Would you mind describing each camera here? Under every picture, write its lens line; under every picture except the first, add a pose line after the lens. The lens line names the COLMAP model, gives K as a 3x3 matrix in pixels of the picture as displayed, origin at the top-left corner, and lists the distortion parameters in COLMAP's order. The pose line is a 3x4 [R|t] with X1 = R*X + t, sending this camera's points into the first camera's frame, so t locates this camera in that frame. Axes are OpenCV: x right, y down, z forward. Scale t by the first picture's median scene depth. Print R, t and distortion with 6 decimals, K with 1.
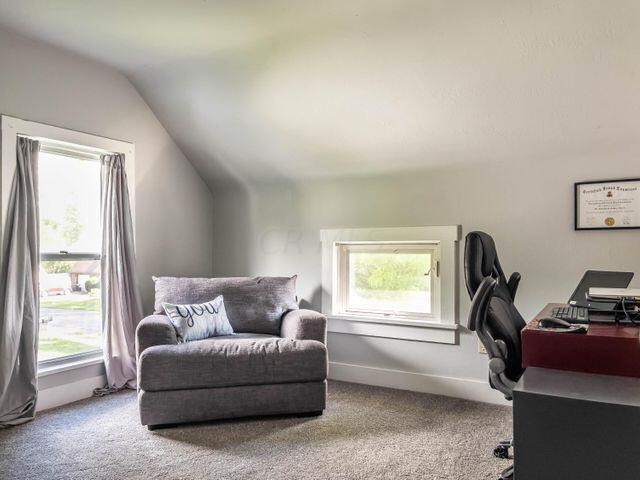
lens RADIAL K [[490.0, 0, 320.0], [0, 490.0, 240.0], [0, 0, 1]] dist [0.066530, -0.098630]
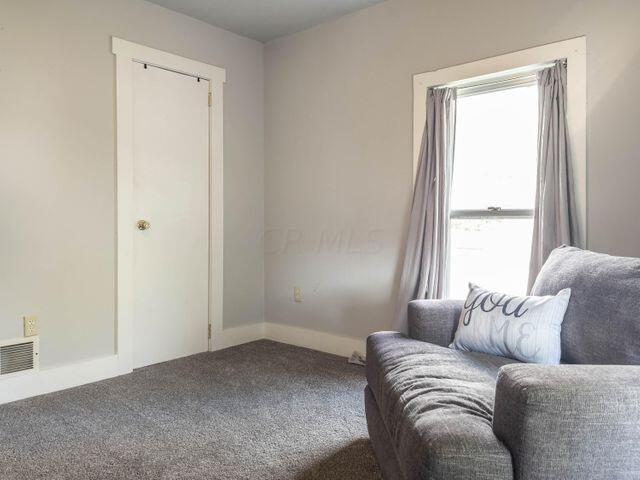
lens RADIAL K [[493.2, 0, 309.7], [0, 493.2, 224.3], [0, 0, 1]] dist [0.075925, -0.101561]
pose [[-0.191105, 0.022196, -0.981319, 0.369805], [0.024310, 0.999545, 0.017874, 0.029406], [0.981268, -0.020440, -0.191558, 0.867606]]
